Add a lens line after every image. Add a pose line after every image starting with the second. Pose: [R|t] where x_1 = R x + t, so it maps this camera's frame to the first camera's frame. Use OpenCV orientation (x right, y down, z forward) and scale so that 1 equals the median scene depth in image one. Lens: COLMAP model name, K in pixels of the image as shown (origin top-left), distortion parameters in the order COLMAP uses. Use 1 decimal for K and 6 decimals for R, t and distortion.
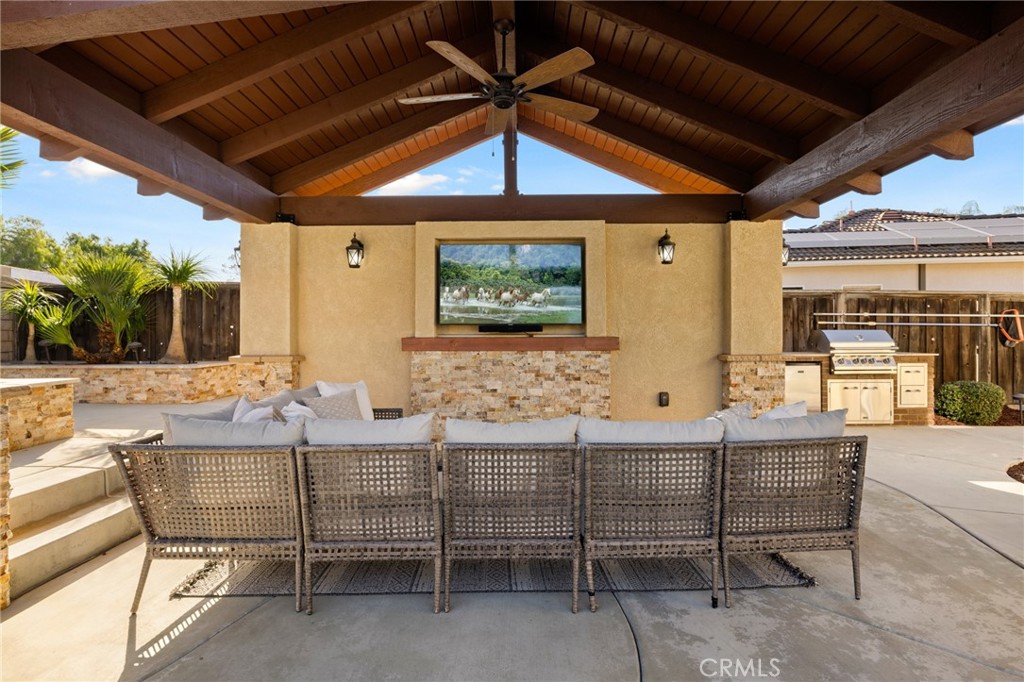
lens RADIAL K [[531.1, 0, 520.2], [0, 531.1, 337.1], [0, 0, 1]] dist [-0.005291, 0.002502]
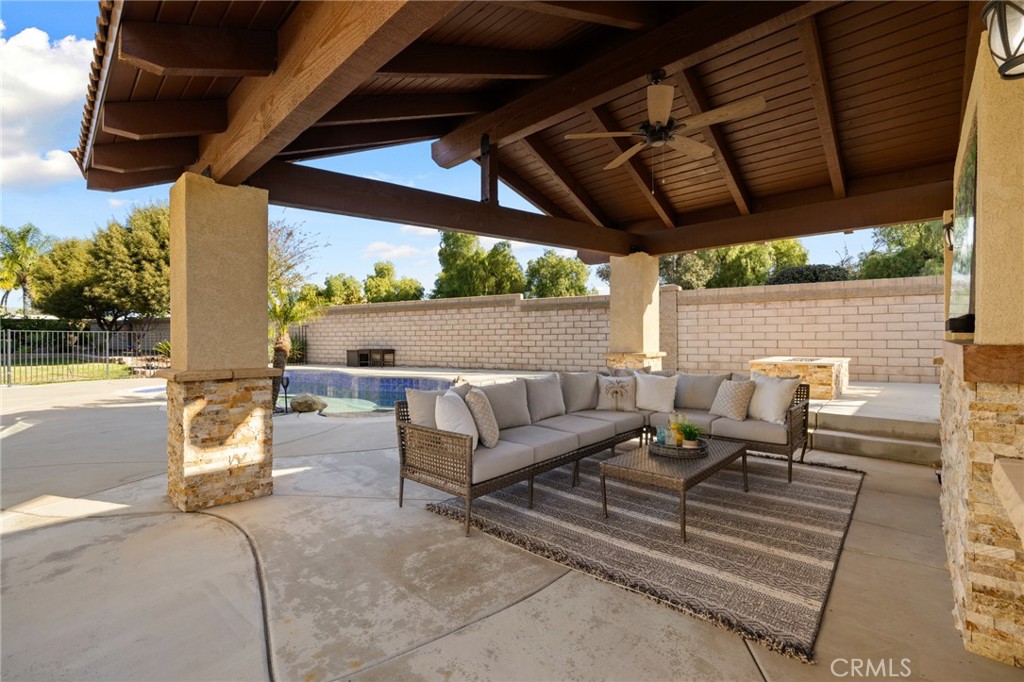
lens RADIAL K [[433.7, 0, 515.9], [0, 433.7, 343.0], [0, 0, 1]] dist [-0.001622, 0.000377]
pose [[-0.675486, 0.017501, -0.737165, 0.604743], [0.005406, 0.999809, 0.018783, -0.008649], [0.737353, 0.008702, -0.675452, 0.951370]]
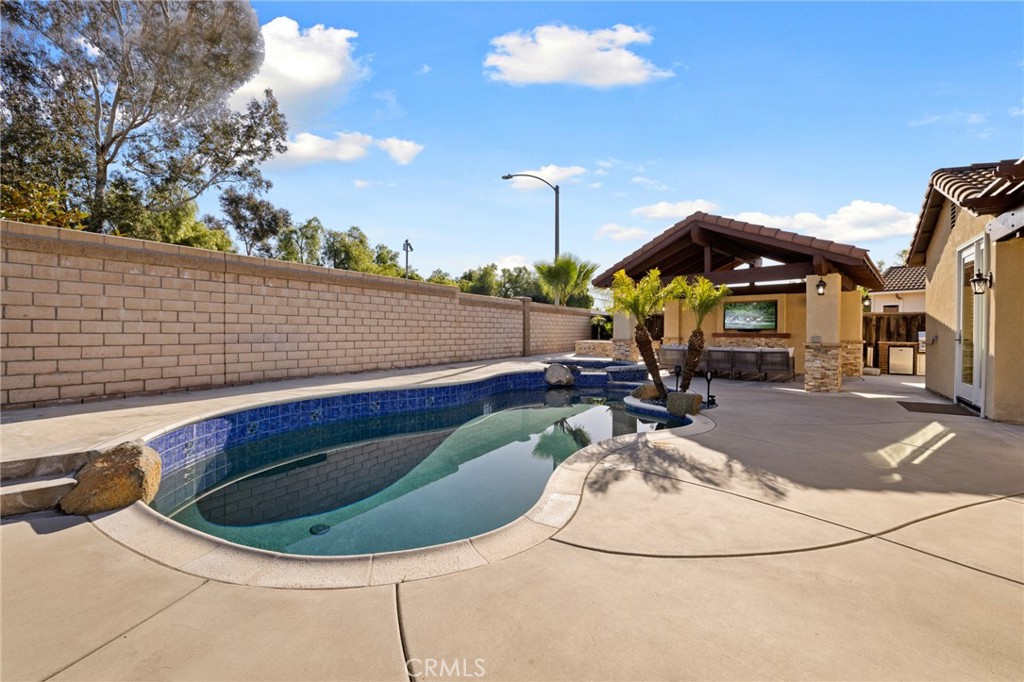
lens RADIAL K [[443.2, 0, 504.0], [0, 443.2, 338.5], [0, 0, 1]] dist [-0.014441, 0.000019]
pose [[0.731309, 0.018873, -0.681785, 0.680194], [-0.011683, 0.999817, 0.015145, 0.009282], [0.681946, -0.003110, 0.731396, -1.815869]]
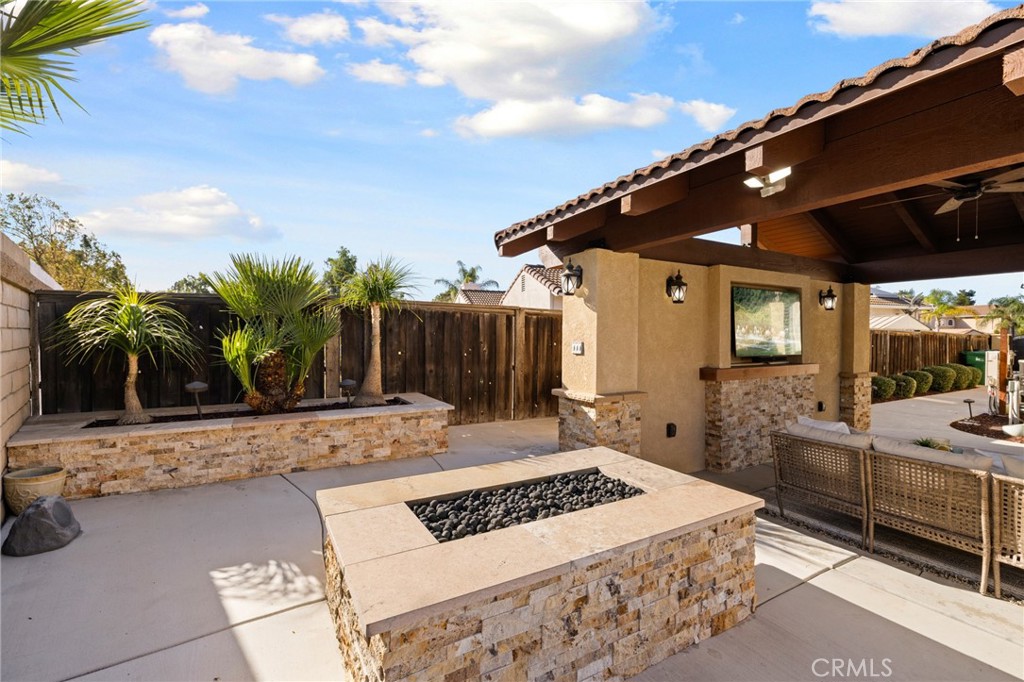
lens RADIAL K [[433.7, 0, 511.1], [0, 433.7, 336.8], [0, 0, 1]] dist [-0.001622, 0.000377]
pose [[0.861332, 0.003957, 0.508028, -1.036039], [-0.004170, 0.999991, -0.000718, -0.063297], [-0.508026, -0.001500, 0.861340, 0.436749]]
